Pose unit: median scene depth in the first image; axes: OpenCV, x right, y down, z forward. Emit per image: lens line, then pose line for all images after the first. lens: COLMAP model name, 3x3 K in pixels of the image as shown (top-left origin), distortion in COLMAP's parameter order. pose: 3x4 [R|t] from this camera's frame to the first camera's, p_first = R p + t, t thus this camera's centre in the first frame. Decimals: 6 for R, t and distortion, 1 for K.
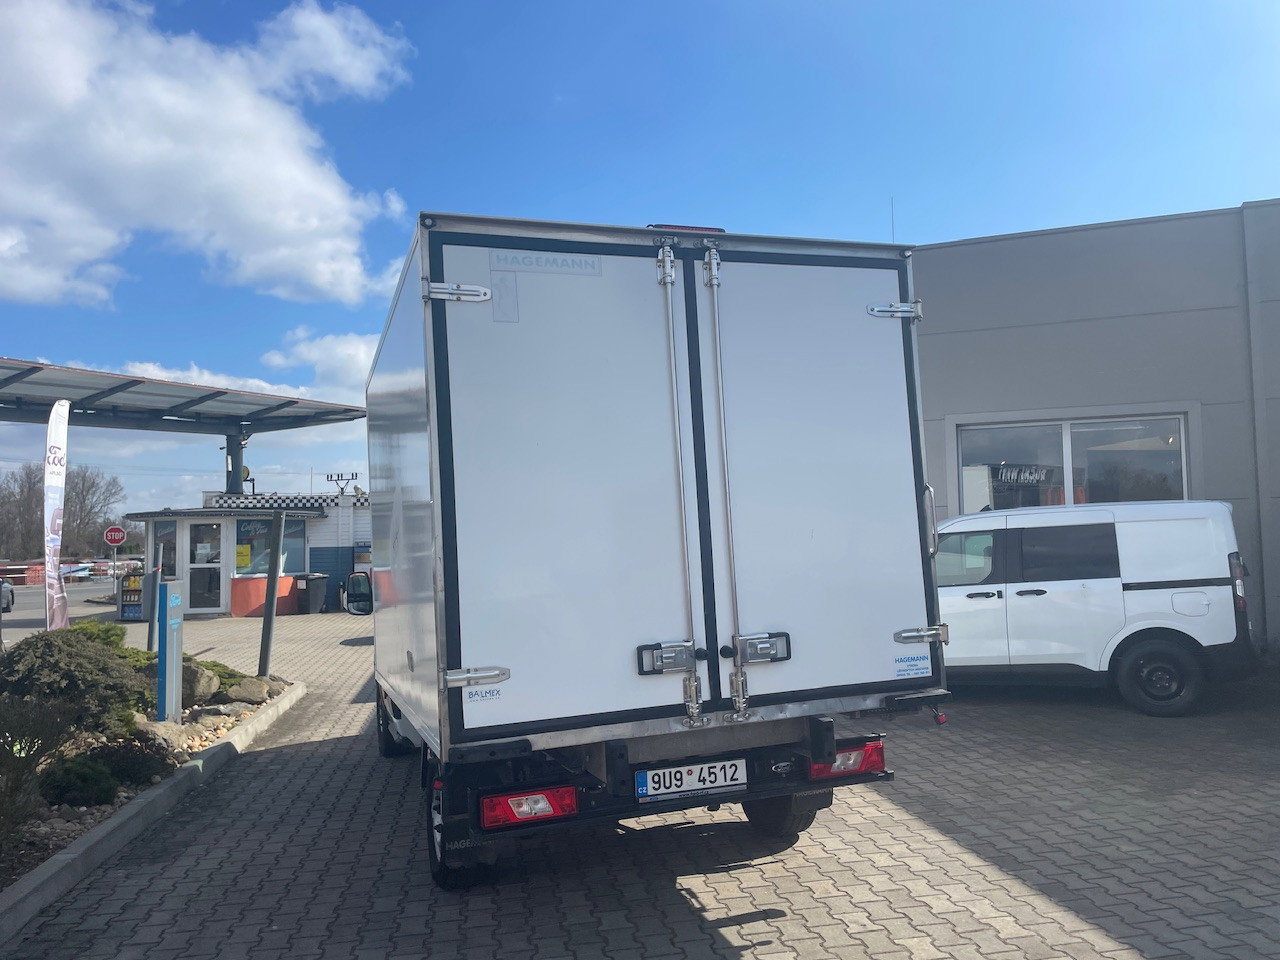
lens RADIAL K [[943.5, 0, 640.0], [0, 943.5, 480.0], [0, 0, 1]] dist [0.072818, 0.000225]
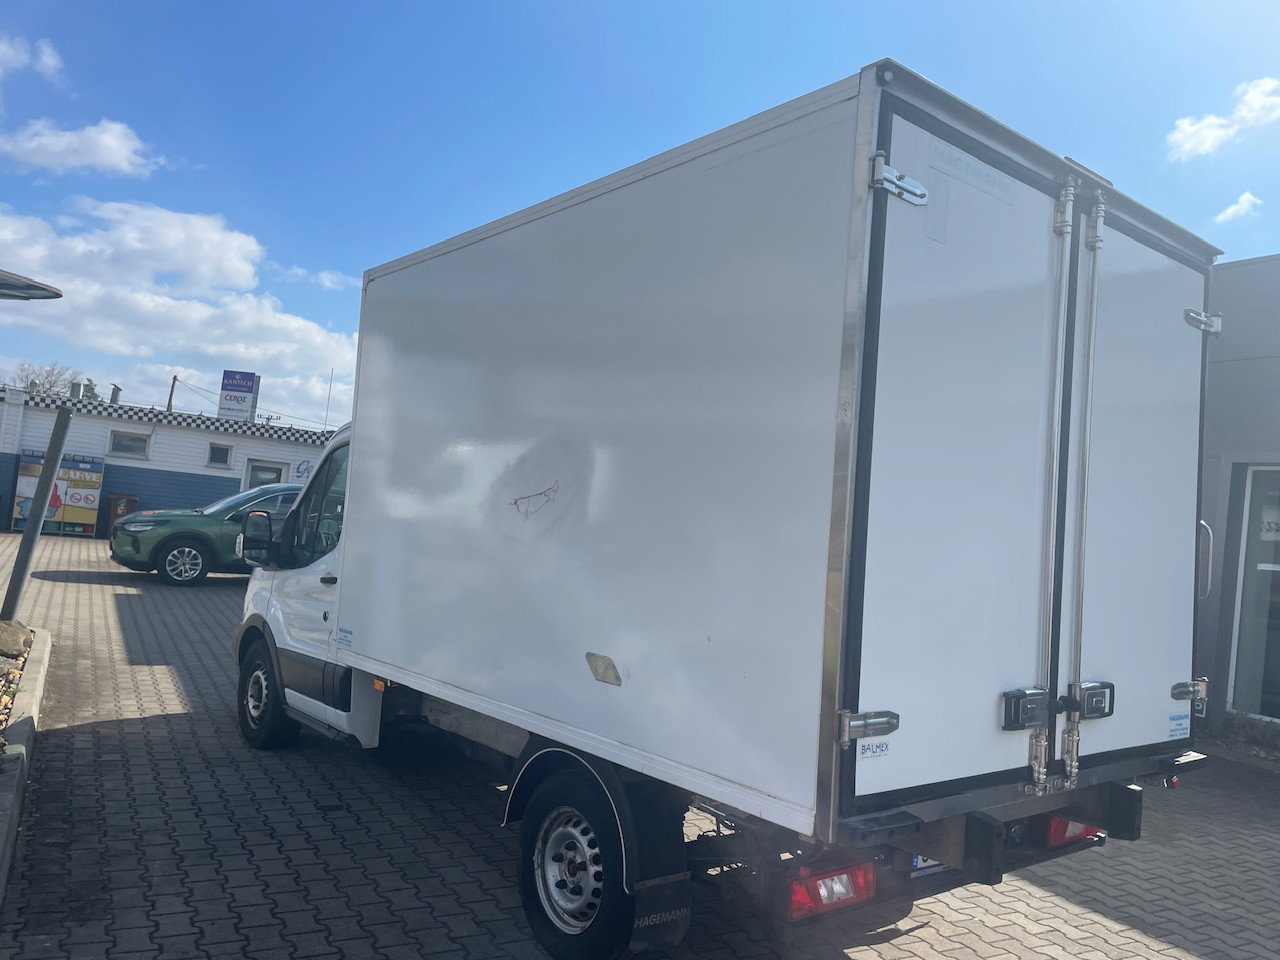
lens RADIAL K [[973.1, 0, 640.0], [0, 973.1, 480.0], [0, 0, 1]] dist [0.018483, -0.001355]
pose [[0.938049, 0.139335, 0.317253, -0.536409], [-0.149817, 0.988675, 0.008760, 0.040378], [-0.312439, -0.055747, 0.948300, 0.331811]]
